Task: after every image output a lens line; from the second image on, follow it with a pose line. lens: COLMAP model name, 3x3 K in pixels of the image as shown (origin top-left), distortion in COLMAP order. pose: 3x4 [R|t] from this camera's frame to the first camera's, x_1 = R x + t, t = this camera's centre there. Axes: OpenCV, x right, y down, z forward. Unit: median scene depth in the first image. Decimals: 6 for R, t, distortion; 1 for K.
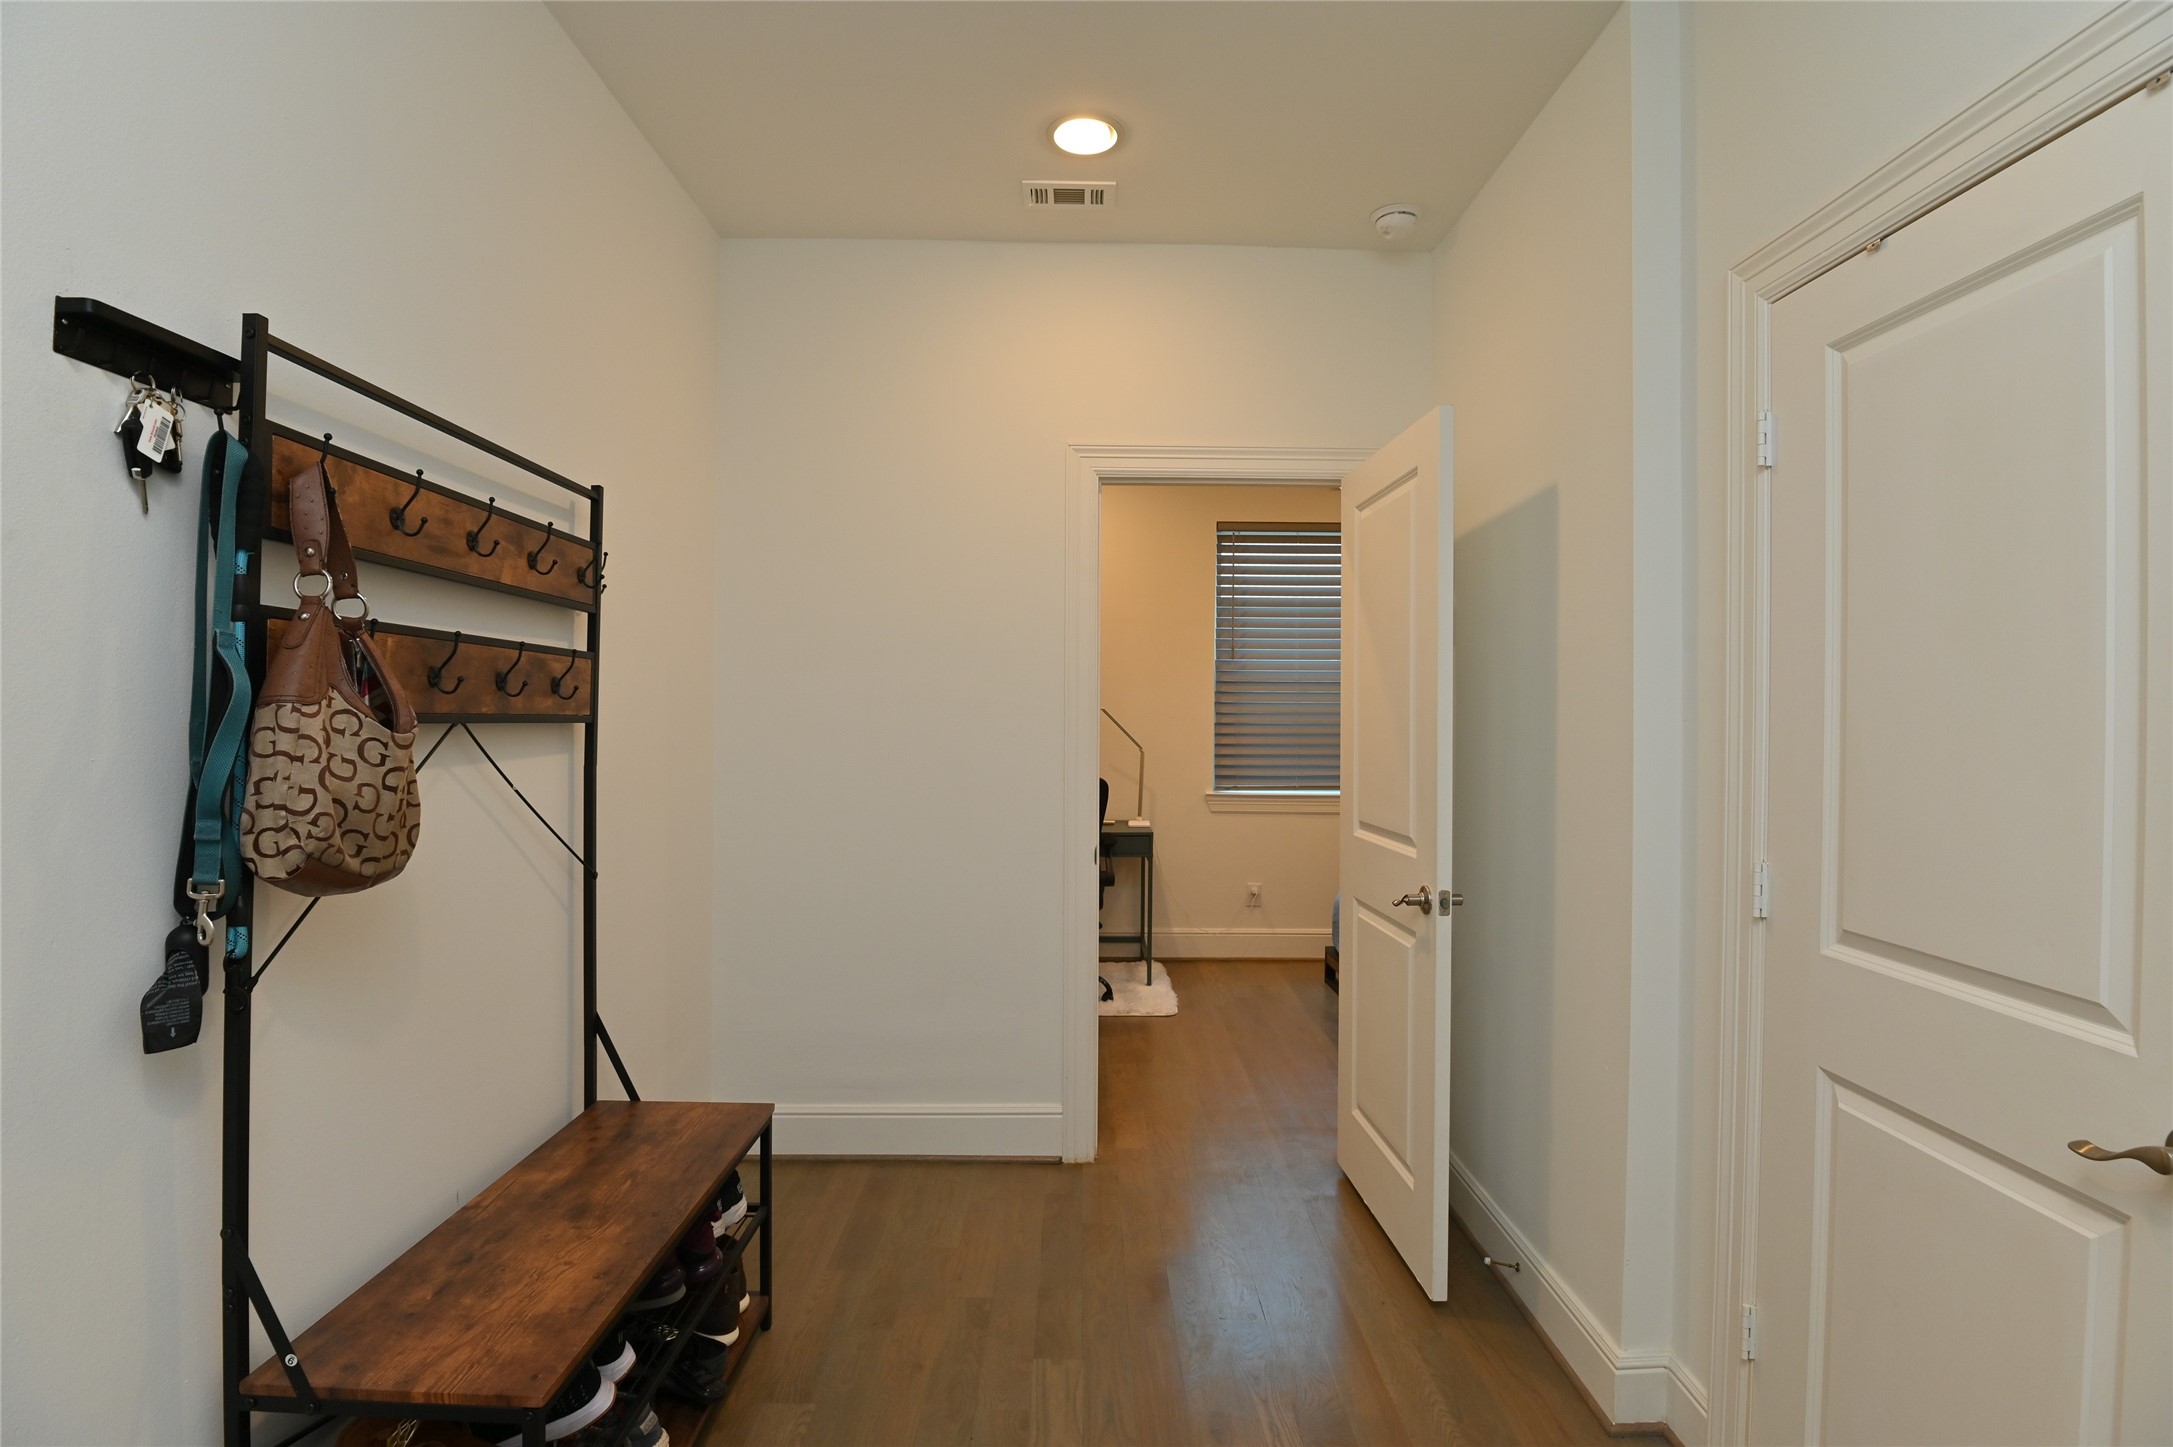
lens RADIAL K [[1058.7, 0, 1076.7], [0, 1058.7, 720.0], [0, 0, 1]] dist [-0.031993, -0.001315]
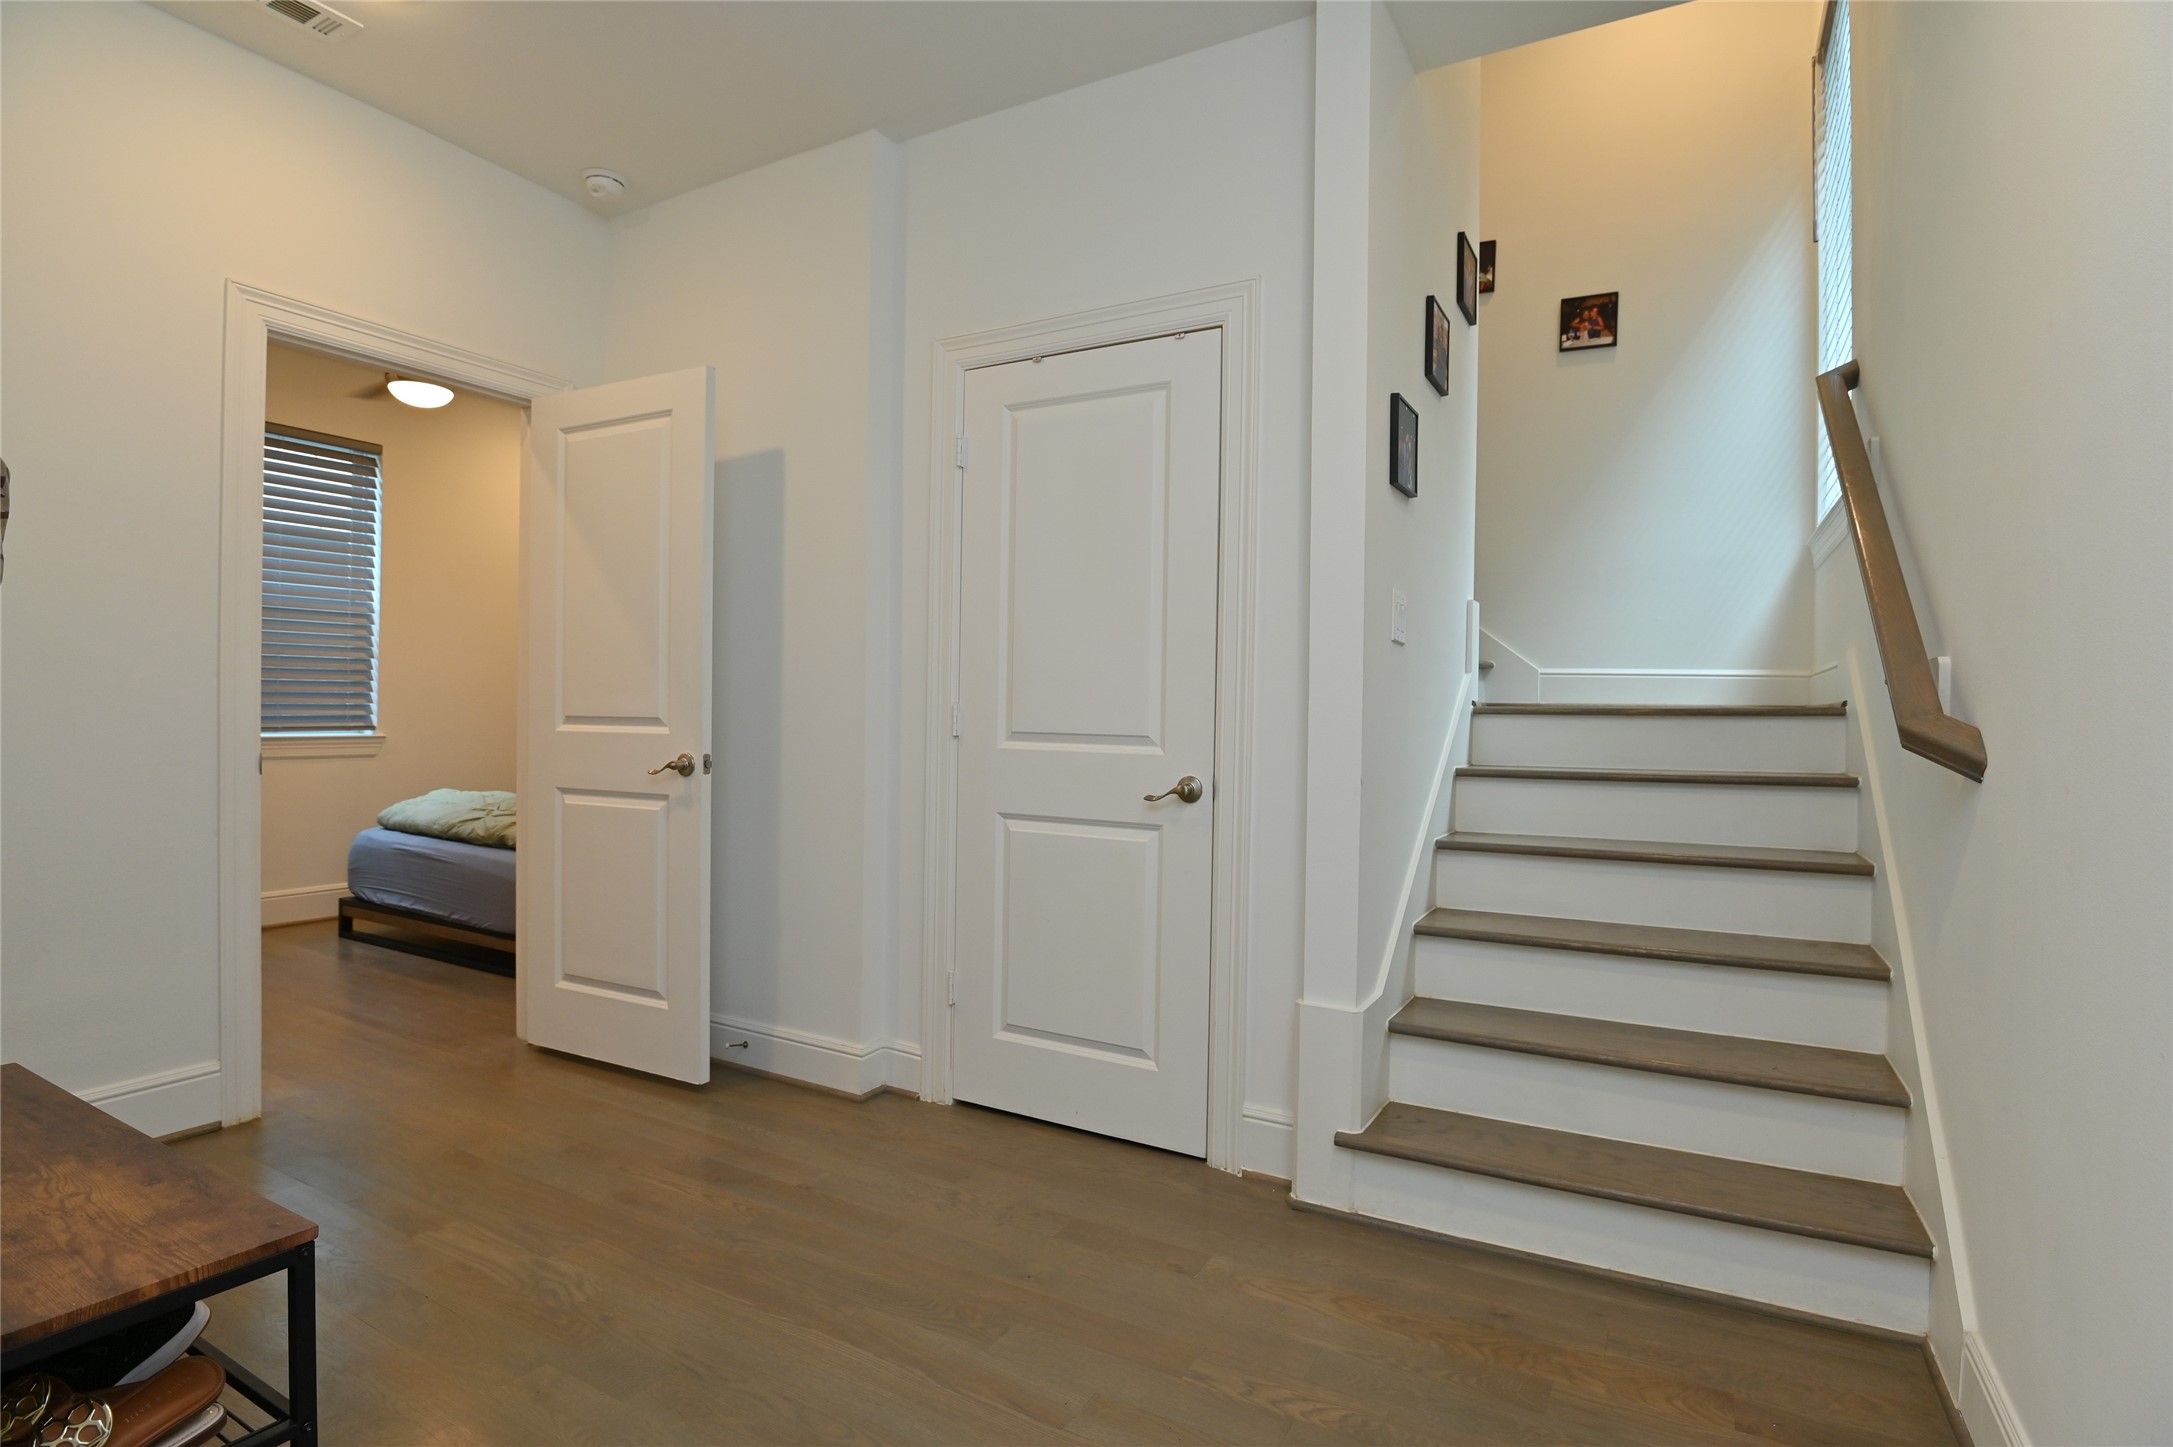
lens RADIAL K [[1058.7, 0, 1089.8], [0, 1058.7, 728.2], [0, 0, 1]] dist [-0.031993, -0.001315]
pose [[0.489456, -0.011265, 0.871955, -0.541922], [-0.006444, 0.999843, 0.016534, 0.111001], [-0.872004, -0.013712, 0.489306, -0.015287]]
